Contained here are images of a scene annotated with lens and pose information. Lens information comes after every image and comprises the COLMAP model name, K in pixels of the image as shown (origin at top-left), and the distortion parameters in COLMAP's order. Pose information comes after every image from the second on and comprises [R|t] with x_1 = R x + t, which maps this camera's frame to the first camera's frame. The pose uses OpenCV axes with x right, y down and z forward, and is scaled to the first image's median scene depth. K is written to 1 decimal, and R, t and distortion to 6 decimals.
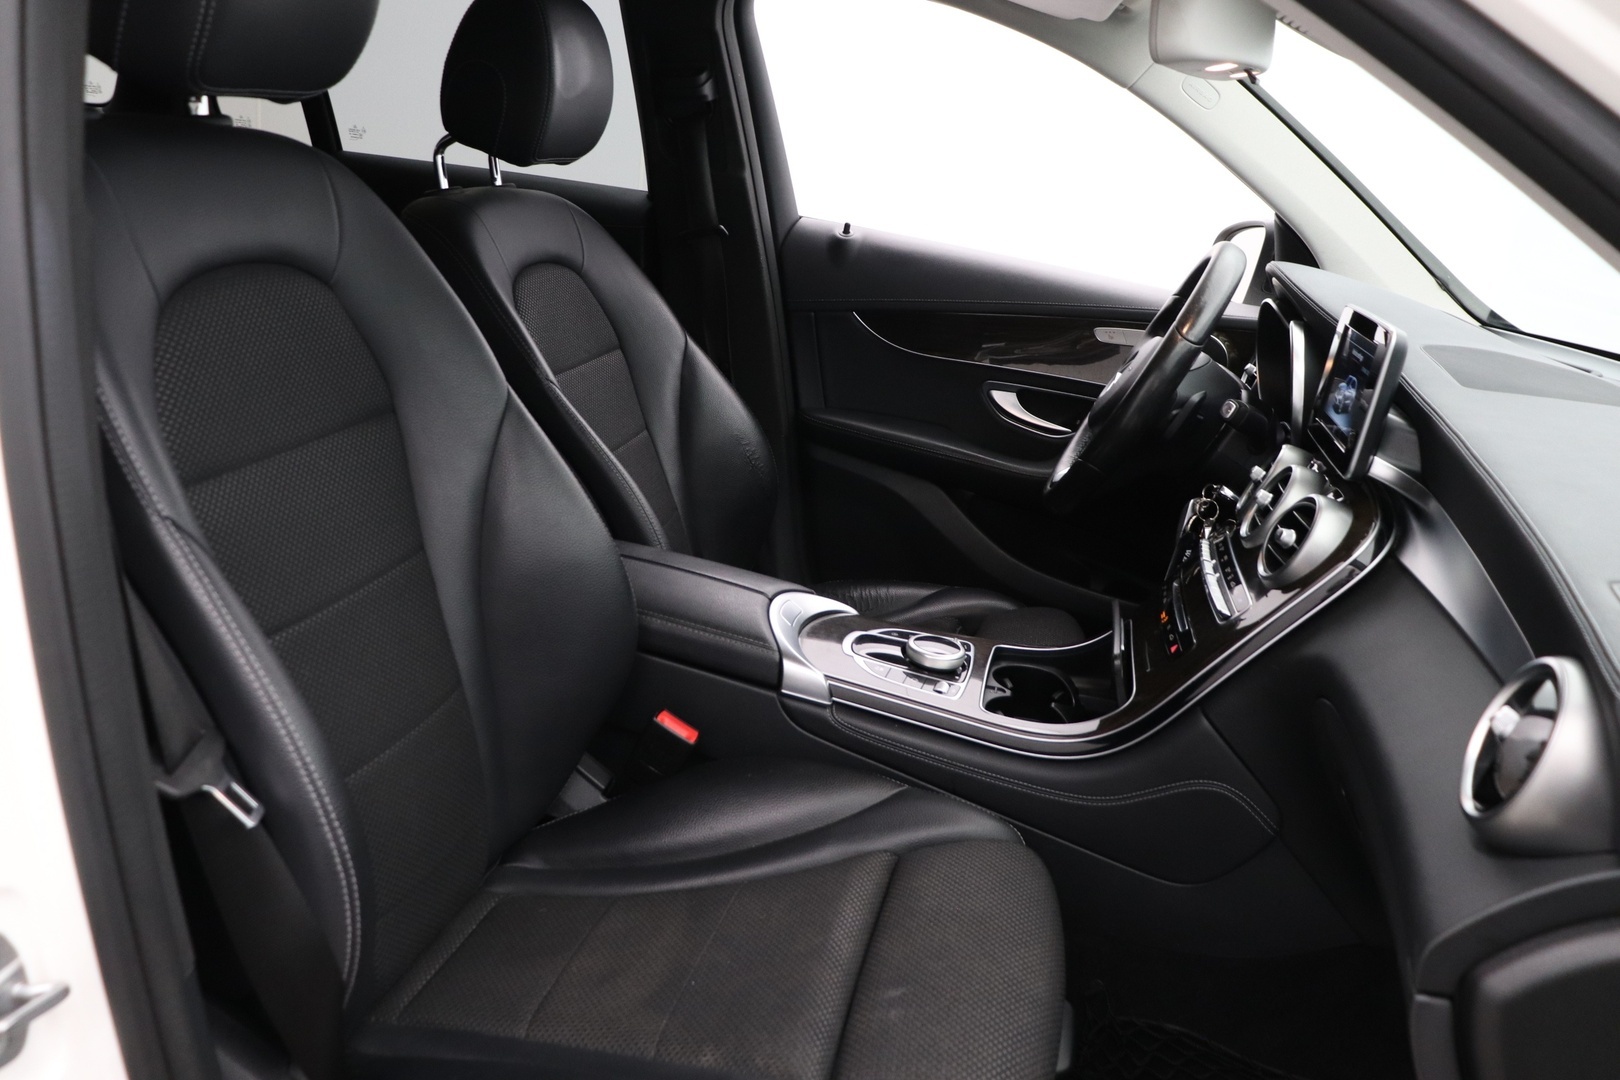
lens RADIAL K [[1325.1, 0, 810.0], [0, 1325.1, 540.0], [0, 0, 1]] dist [-0.176947, 0.158077]
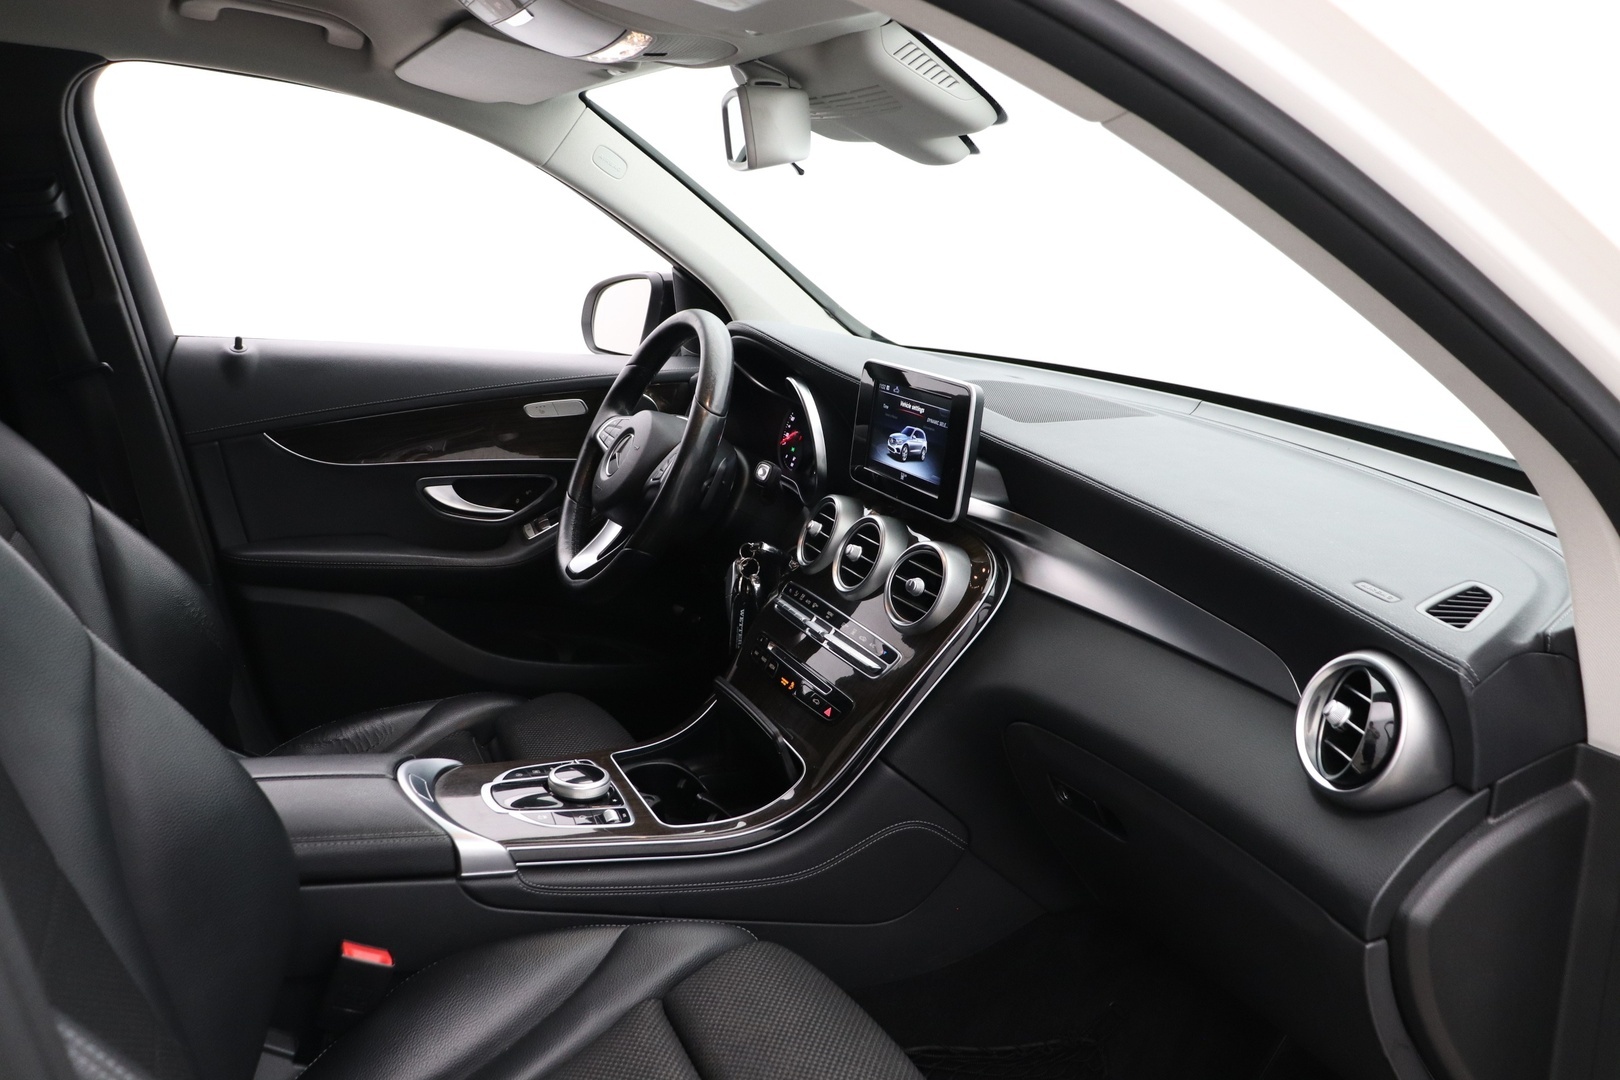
lens RADIAL K [[1325.1, 0, 810.0], [0, 1325.1, 540.0], [0, 0, 1]] dist [-0.176947, 0.158077]
pose [[0.804030, -0.215493, 0.554165, -0.248281], [0.223786, 0.973156, 0.053734, -0.094898], [-0.550868, 0.080811, 0.830671, 0.096892]]
